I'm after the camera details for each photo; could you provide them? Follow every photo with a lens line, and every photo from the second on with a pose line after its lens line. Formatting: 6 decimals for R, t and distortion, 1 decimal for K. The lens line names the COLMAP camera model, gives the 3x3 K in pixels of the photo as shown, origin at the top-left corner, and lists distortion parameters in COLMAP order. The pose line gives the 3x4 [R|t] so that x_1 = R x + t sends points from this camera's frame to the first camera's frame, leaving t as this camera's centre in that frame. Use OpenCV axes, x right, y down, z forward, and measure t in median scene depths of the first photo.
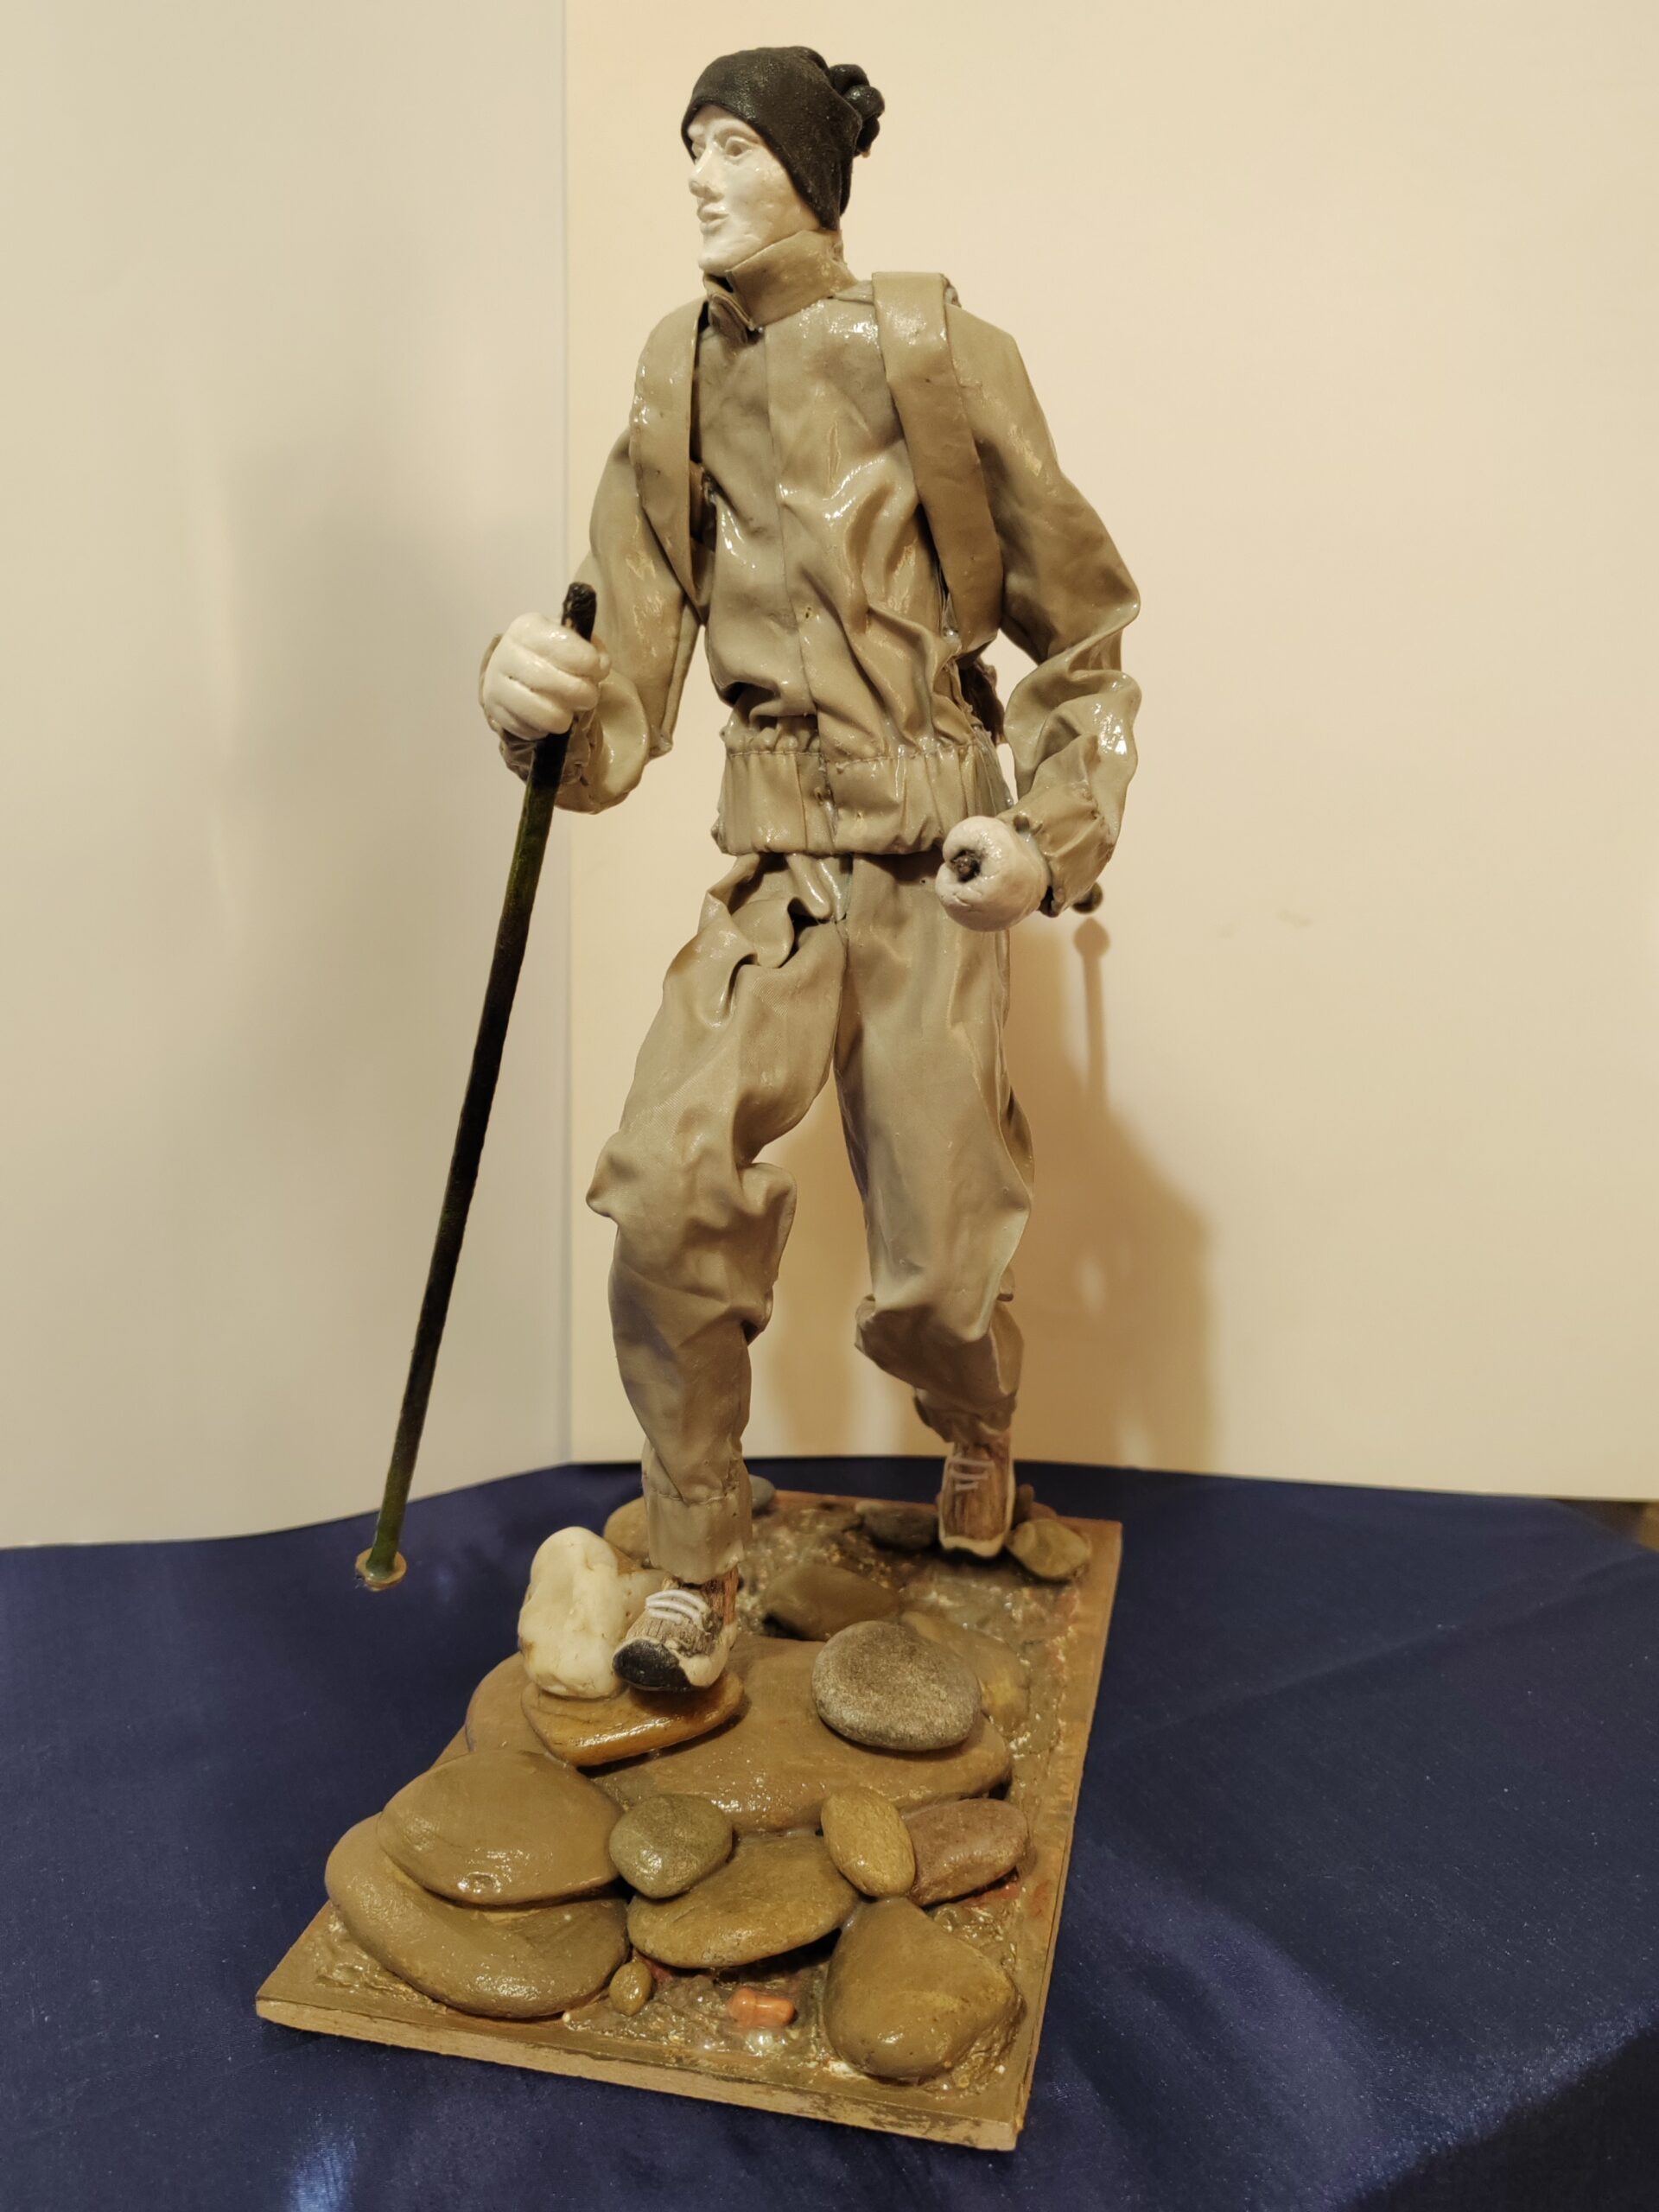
lens RADIAL K [[1704.9, 0, 824.4], [0, 1704.9, 1100.9], [0, 0, 1]] dist [-0.050210, 0.043797]
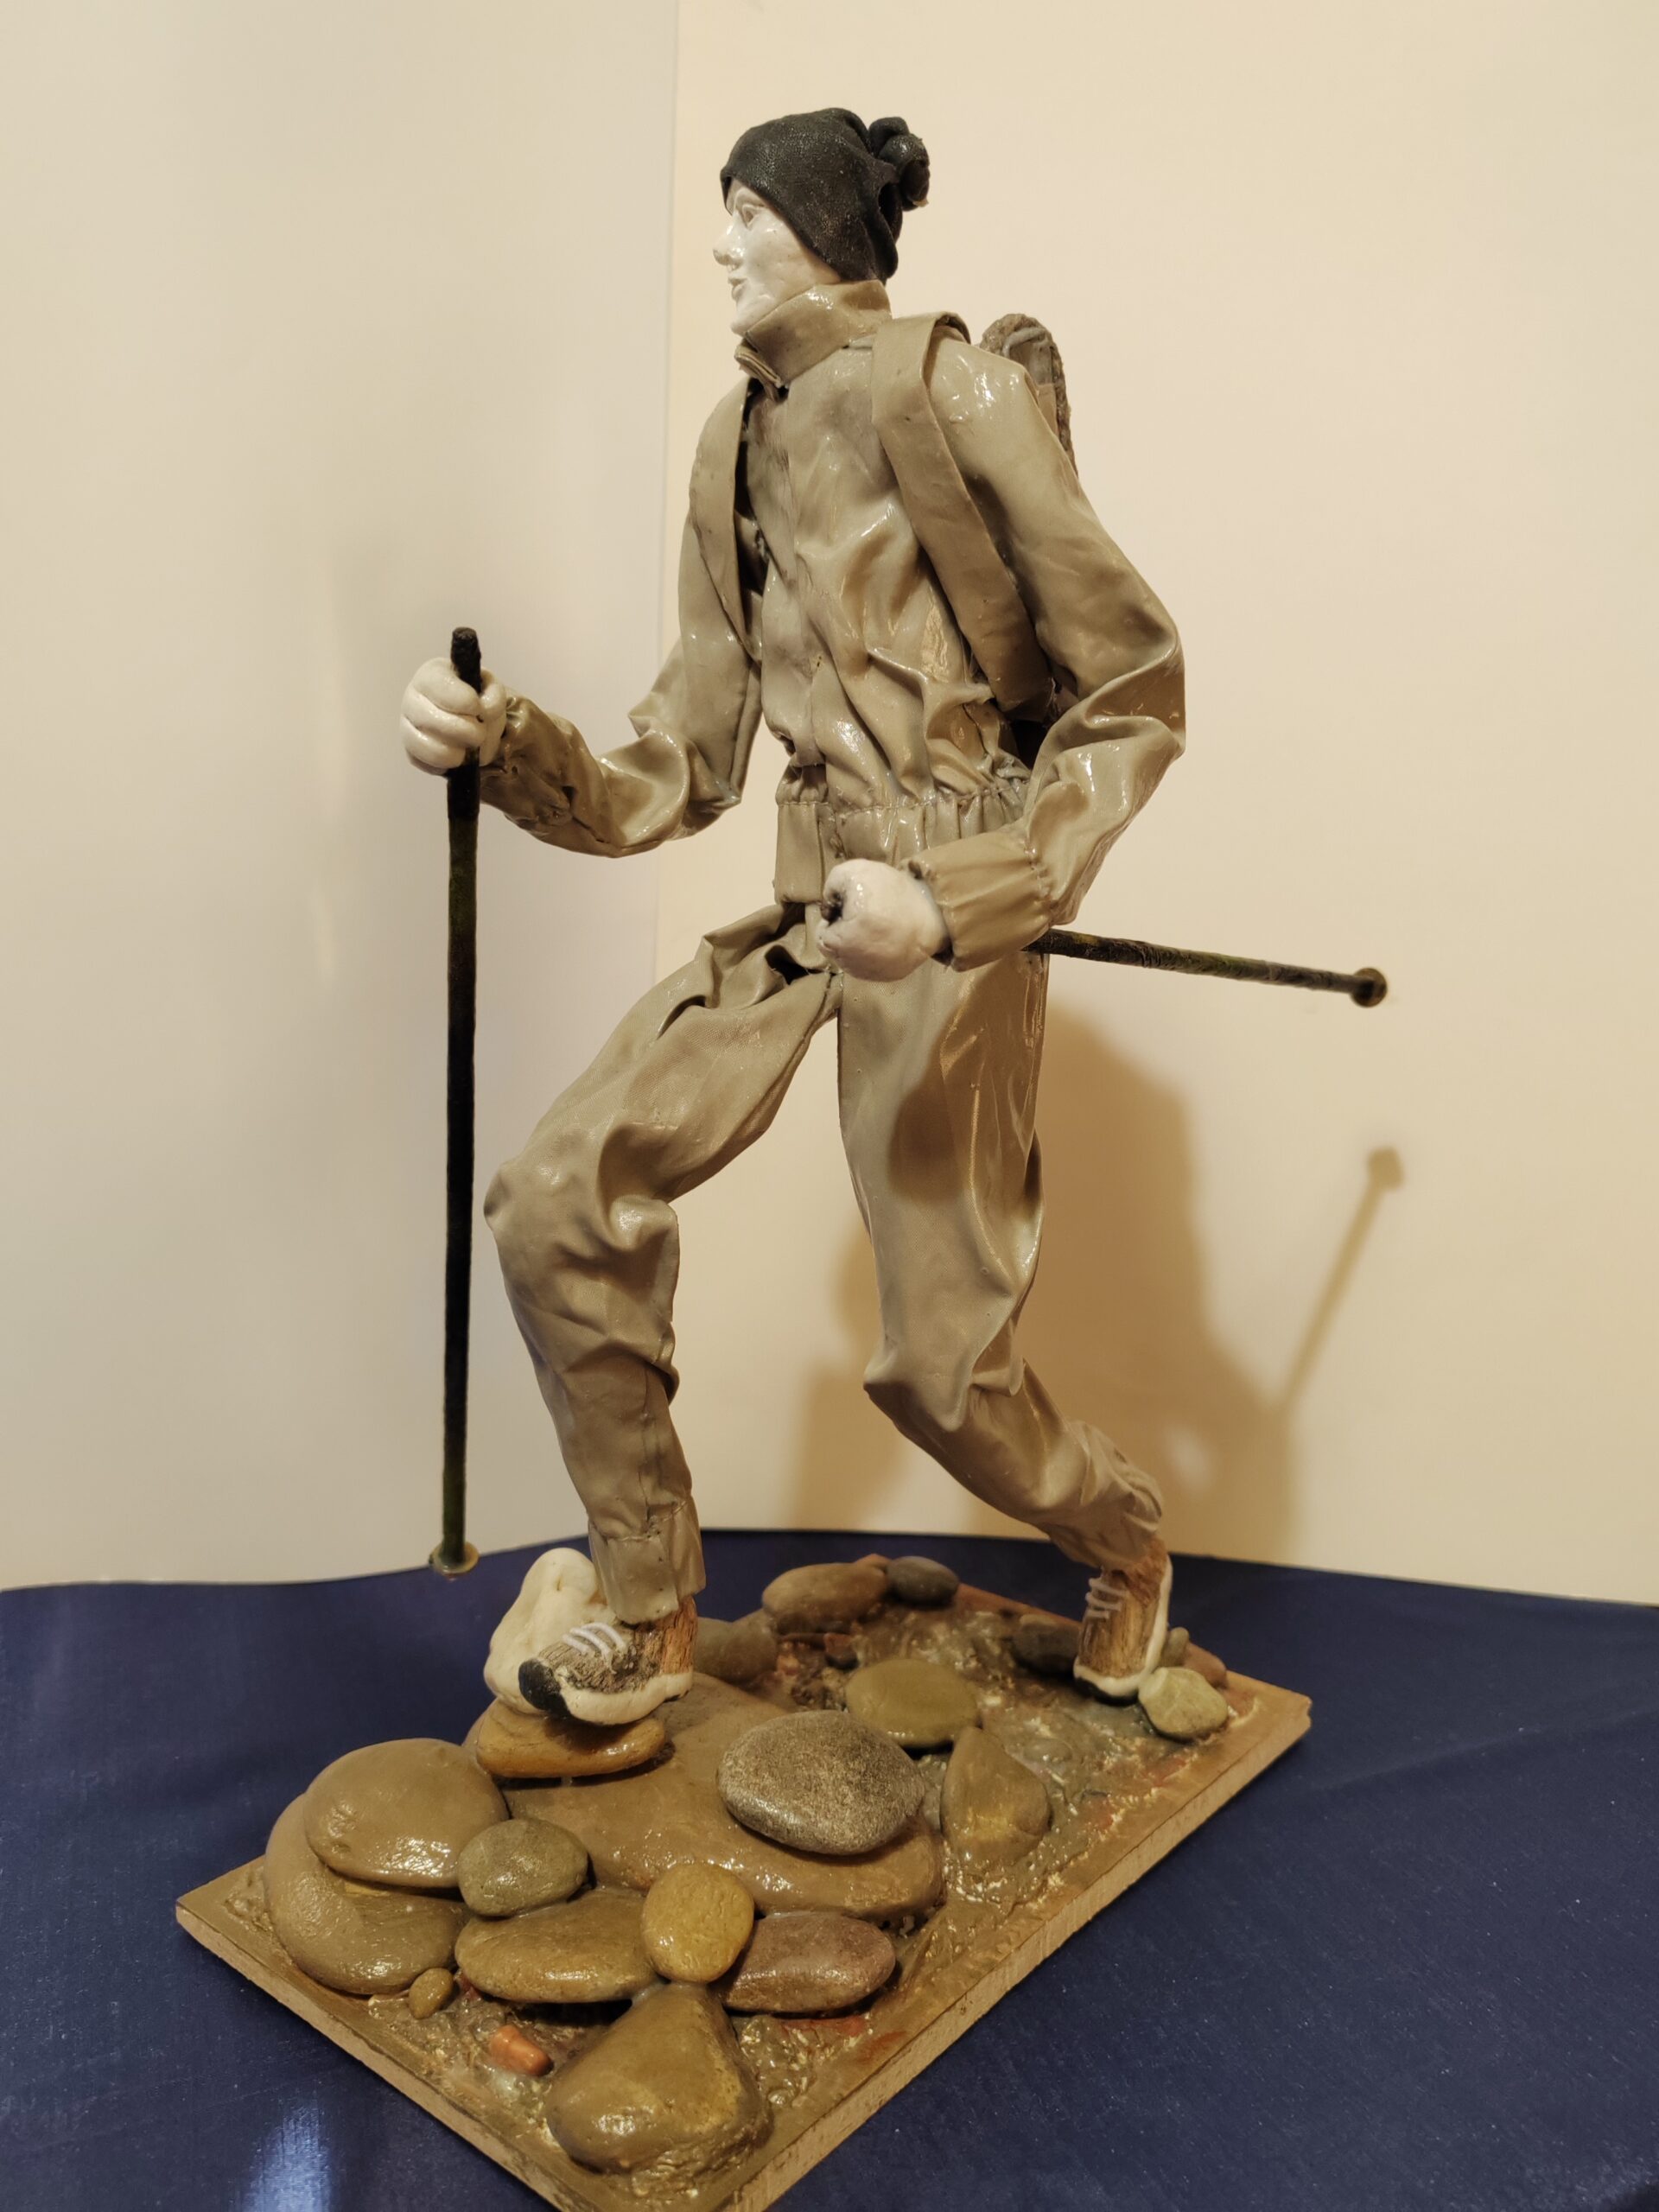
lens RADIAL K [[1704.9, 0, 850.2], [0, 1704.9, 1104.8], [0, 0, 1]] dist [-0.050210, 0.043797]
pose [[0.902792, 0.081763, -0.422233, 0.460714], [-0.108282, 0.993348, -0.039165, 0.006937], [0.416223, 0.081078, 0.905641, 0.132703]]
